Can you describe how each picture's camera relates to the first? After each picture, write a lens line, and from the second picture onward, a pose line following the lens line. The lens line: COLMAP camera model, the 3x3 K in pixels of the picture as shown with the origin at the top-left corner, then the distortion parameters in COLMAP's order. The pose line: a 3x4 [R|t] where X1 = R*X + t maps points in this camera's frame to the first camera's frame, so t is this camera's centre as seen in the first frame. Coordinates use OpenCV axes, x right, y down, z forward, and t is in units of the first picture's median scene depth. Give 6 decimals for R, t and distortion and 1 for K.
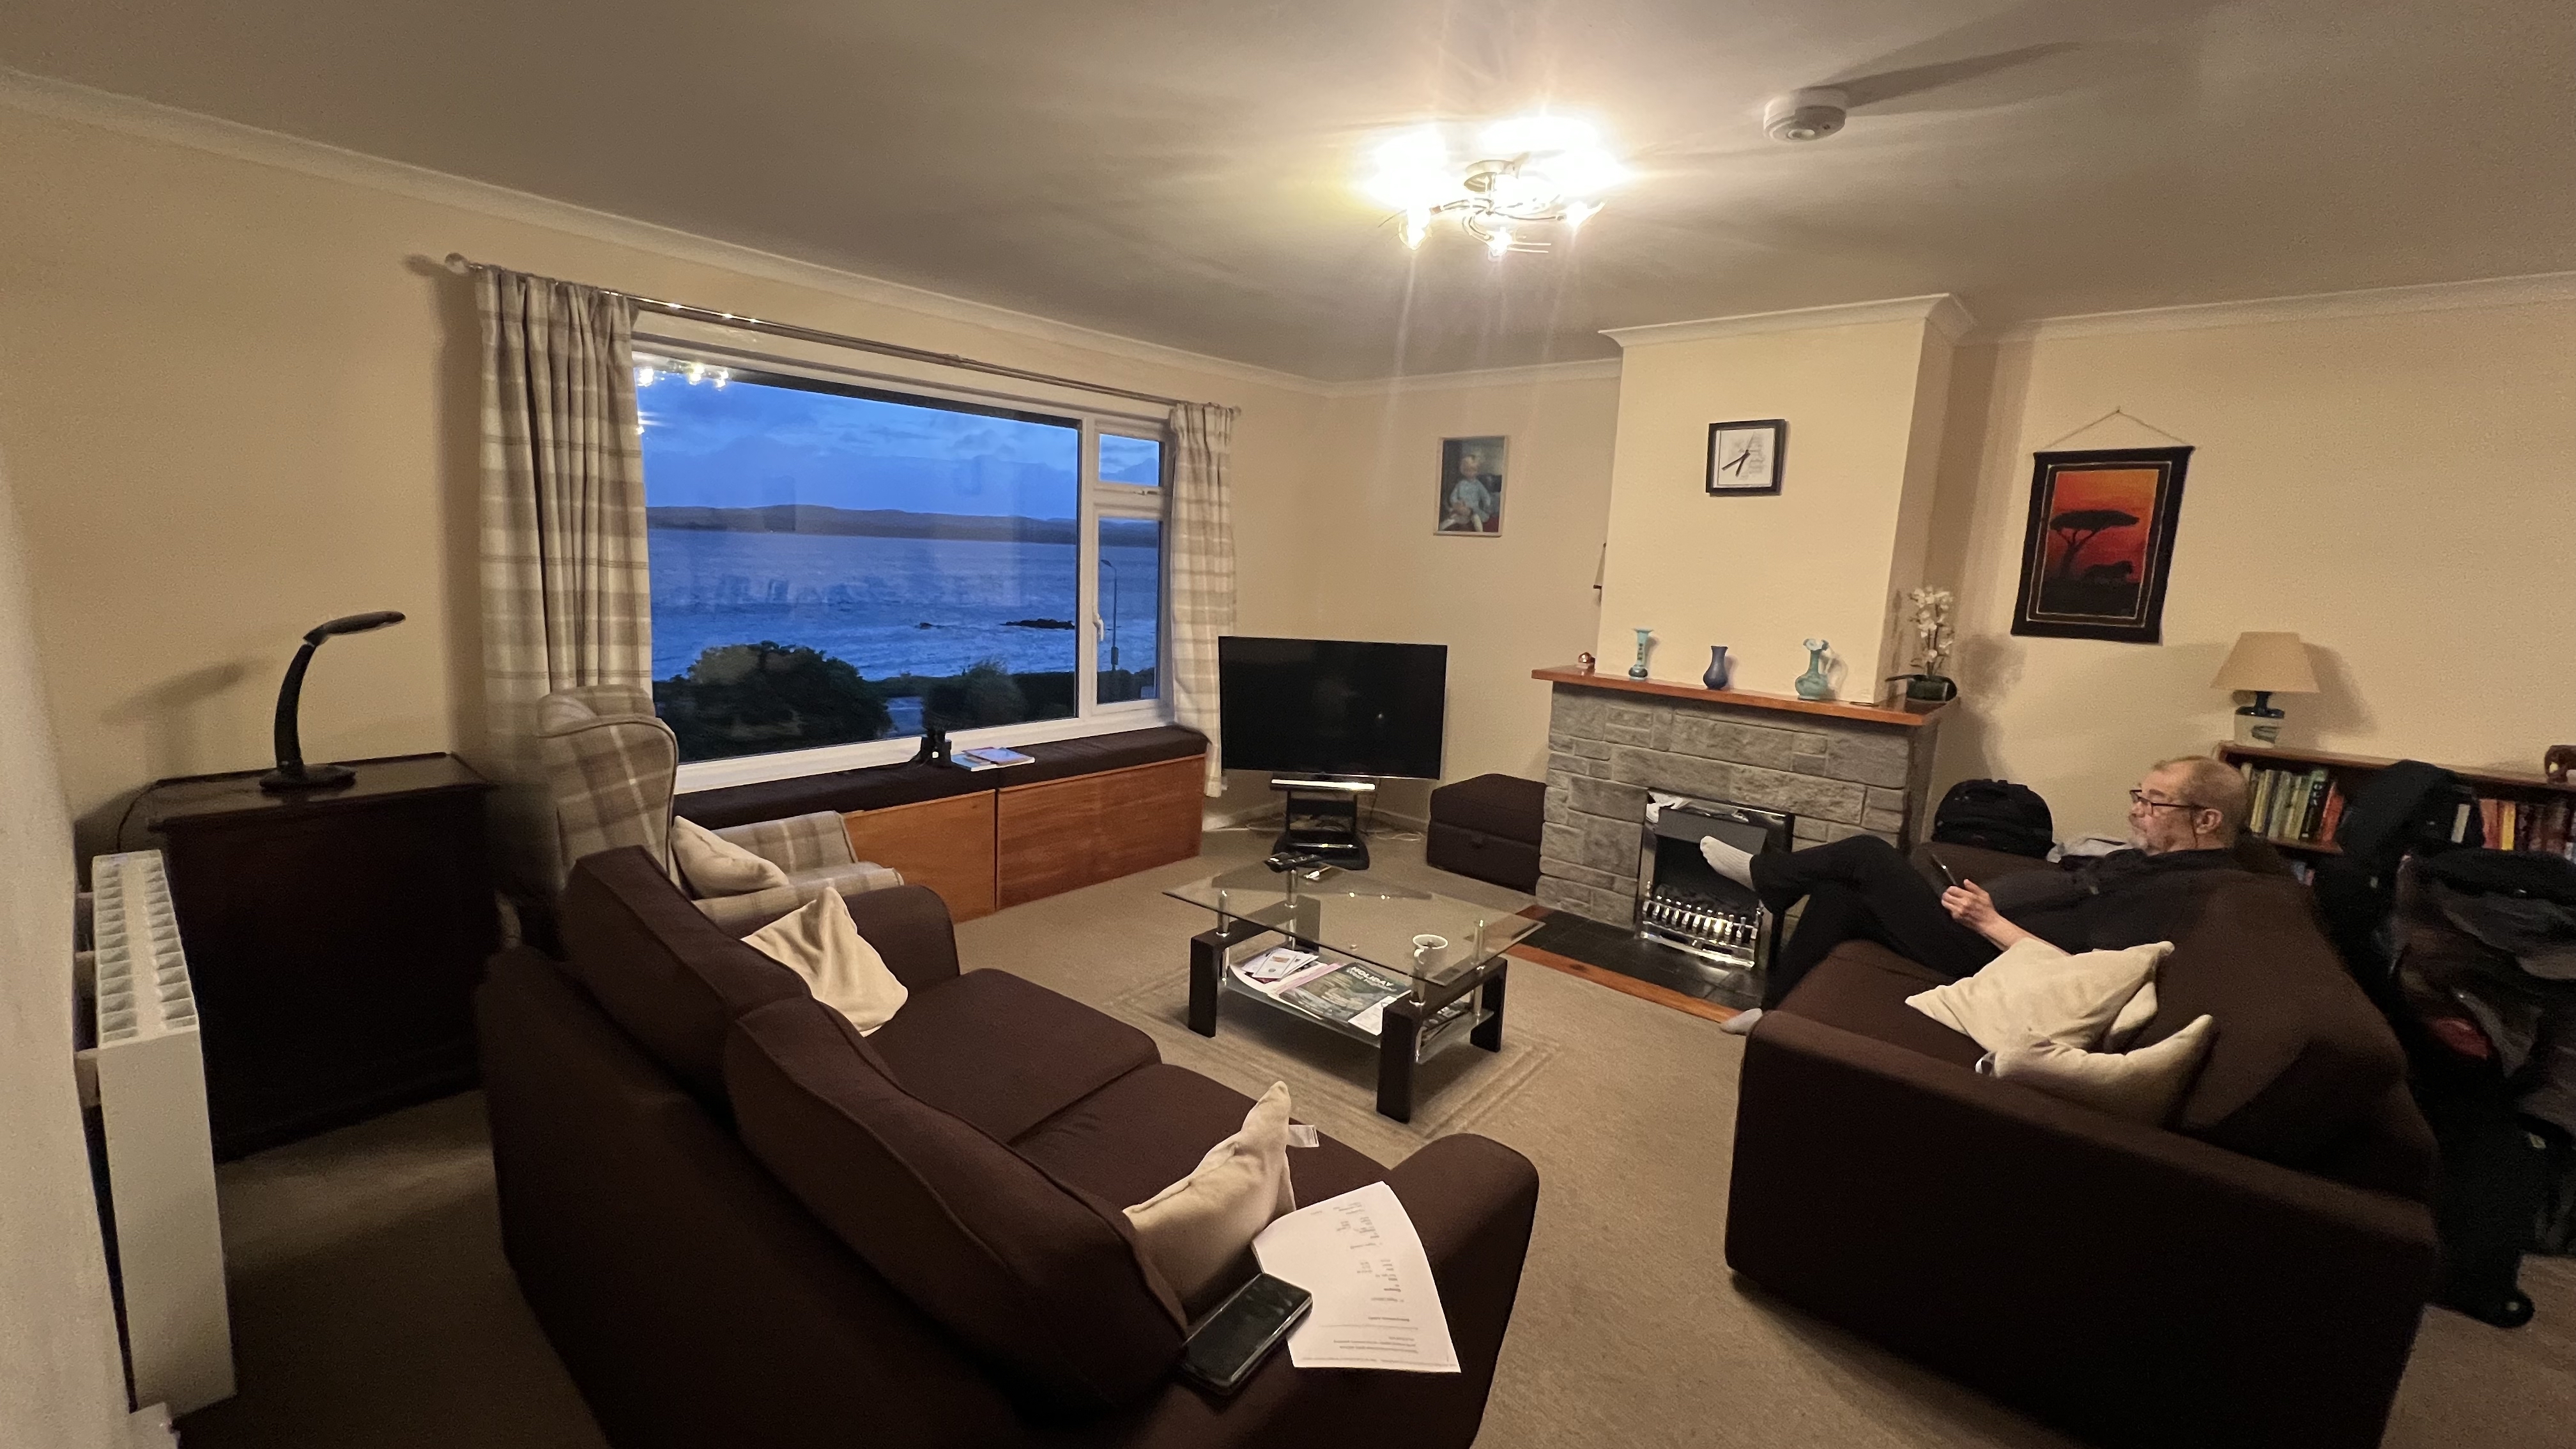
lens RADIAL K [[1032.0, 0, 1291.9], [0, 1032.0, 720.1], [0, 0, 1]] dist [-0.000516, -0.000180]
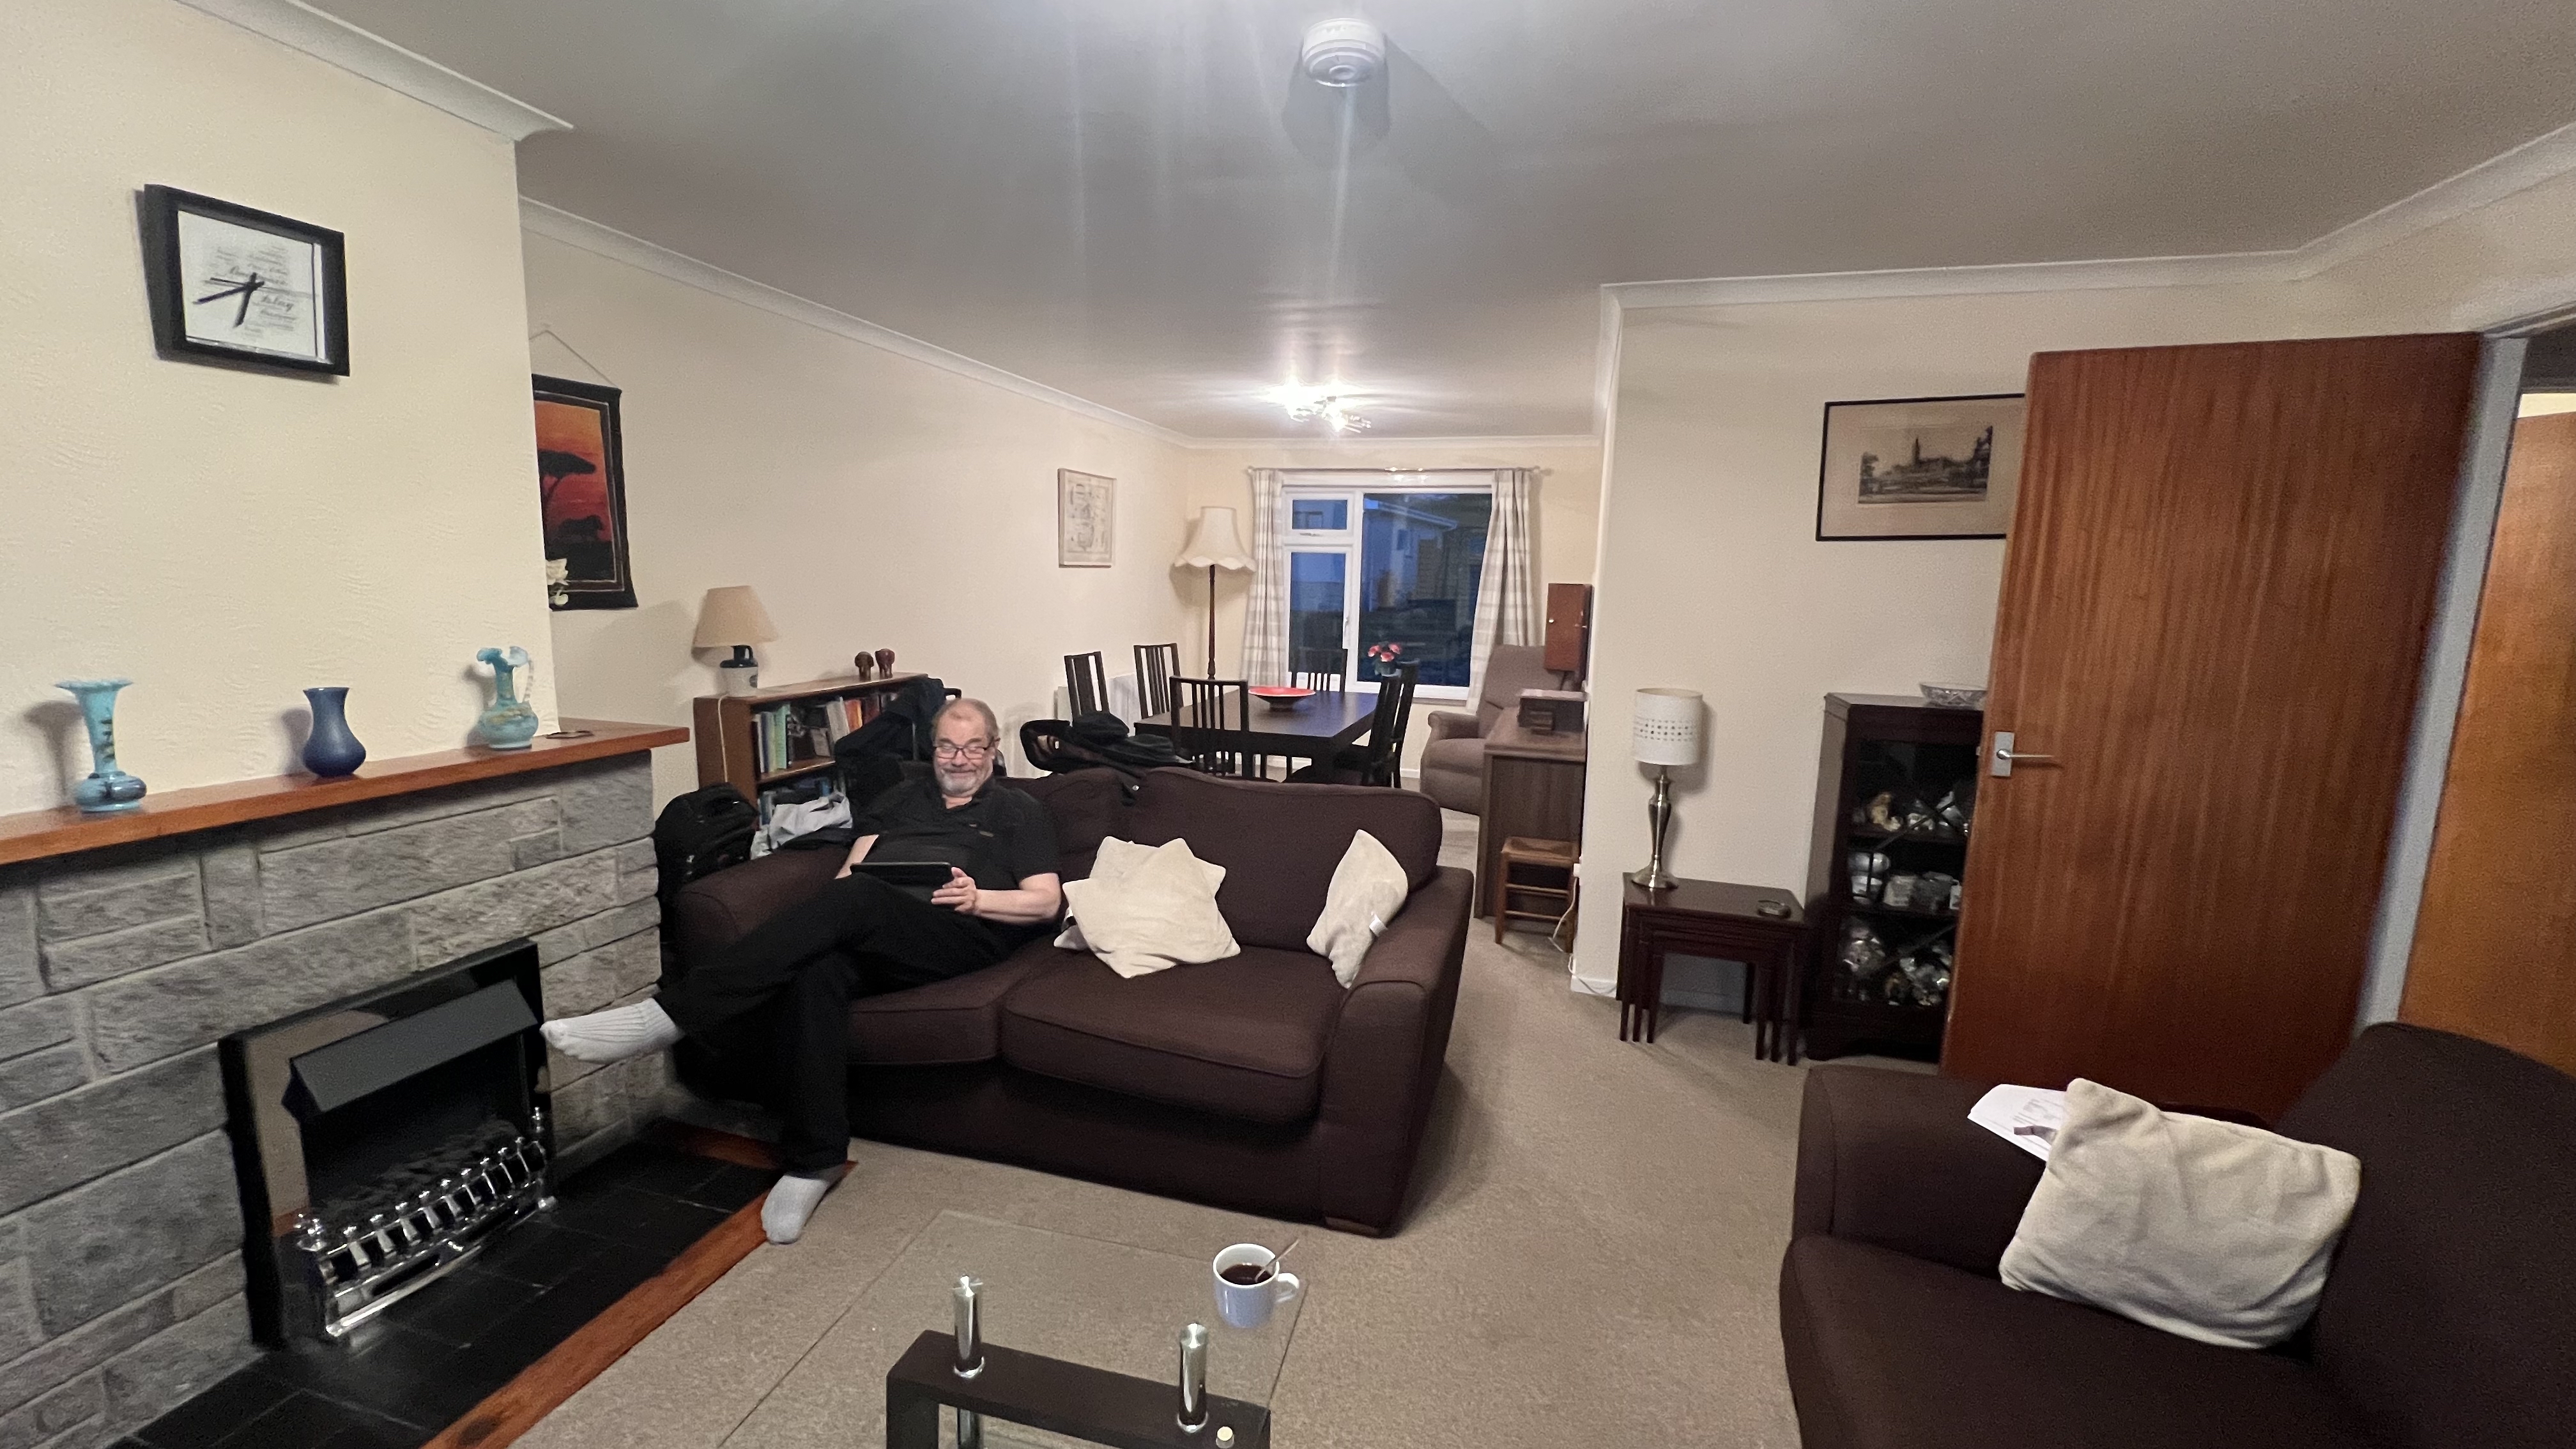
lens RADIAL K [[1032.0, 0, 1287.2], [0, 1032.0, 723.2], [0, 0, 1]] dist [-0.000516, -0.000180]
pose [[-0.439372, -0.184316, 0.879193, -0.217356], [0.088718, 0.965035, 0.246649, -0.137688], [-0.893913, 0.186371, -0.407657, 0.808359]]
